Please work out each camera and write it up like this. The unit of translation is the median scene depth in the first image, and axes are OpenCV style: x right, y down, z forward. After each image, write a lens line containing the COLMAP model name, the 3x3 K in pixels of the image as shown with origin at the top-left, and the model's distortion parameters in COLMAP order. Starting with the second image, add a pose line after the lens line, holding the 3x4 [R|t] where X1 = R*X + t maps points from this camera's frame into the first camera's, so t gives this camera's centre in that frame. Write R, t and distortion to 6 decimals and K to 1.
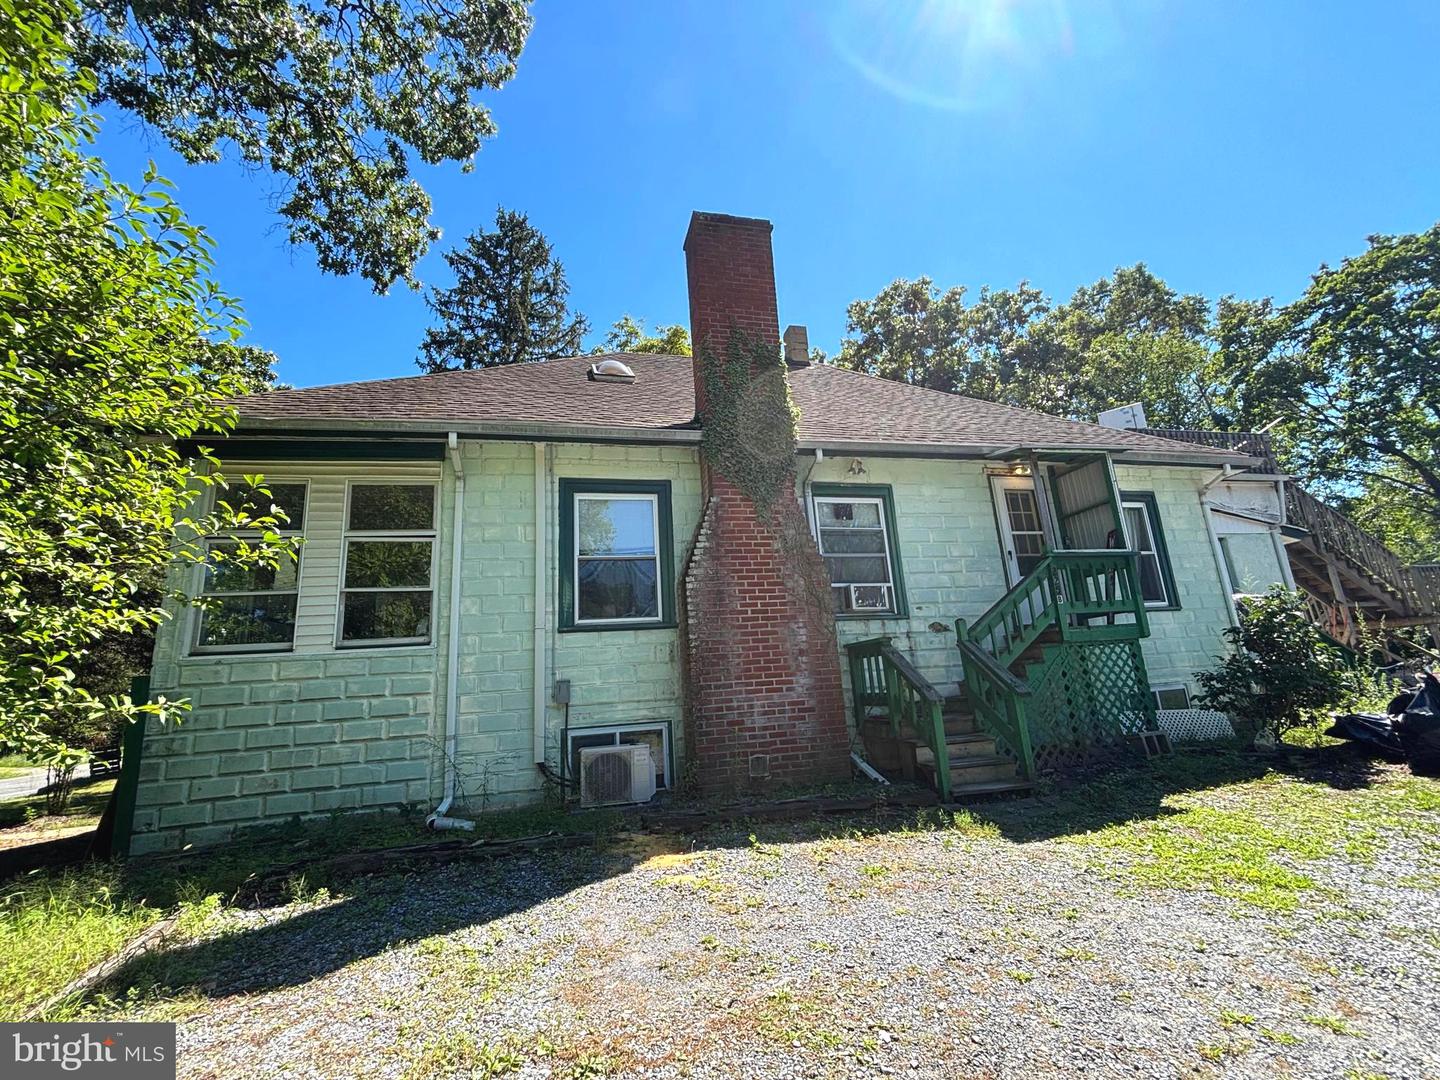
lens RADIAL K [[625.1, 0, 713.0], [0, 625.1, 535.6], [0, 0, 1]] dist [0.003680, -0.000237]
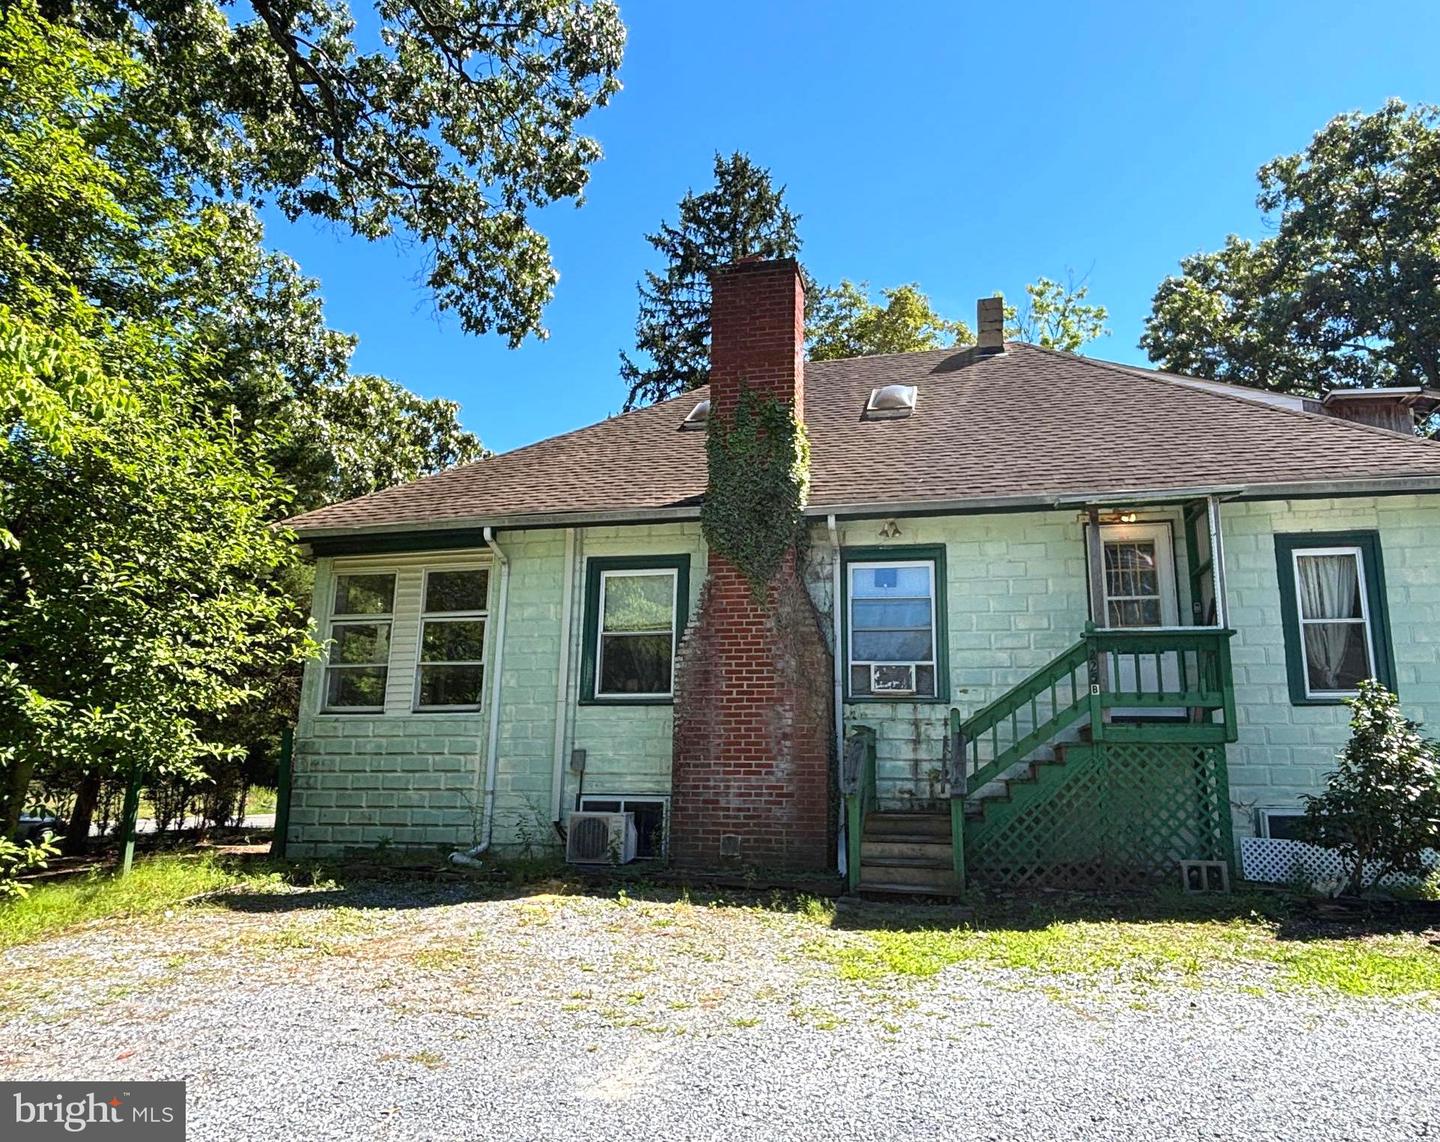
lens RADIAL K [[920.9, 0, 735.4], [0, 920.9, 583.8], [0, 0, 1]] dist [0.020450, -0.011556]
pose [[0.901580, -0.016779, -0.432287, 0.672568], [0.039190, 0.998307, 0.042985, -0.109723], [0.430834, -0.055696, 0.900711, -0.295865]]
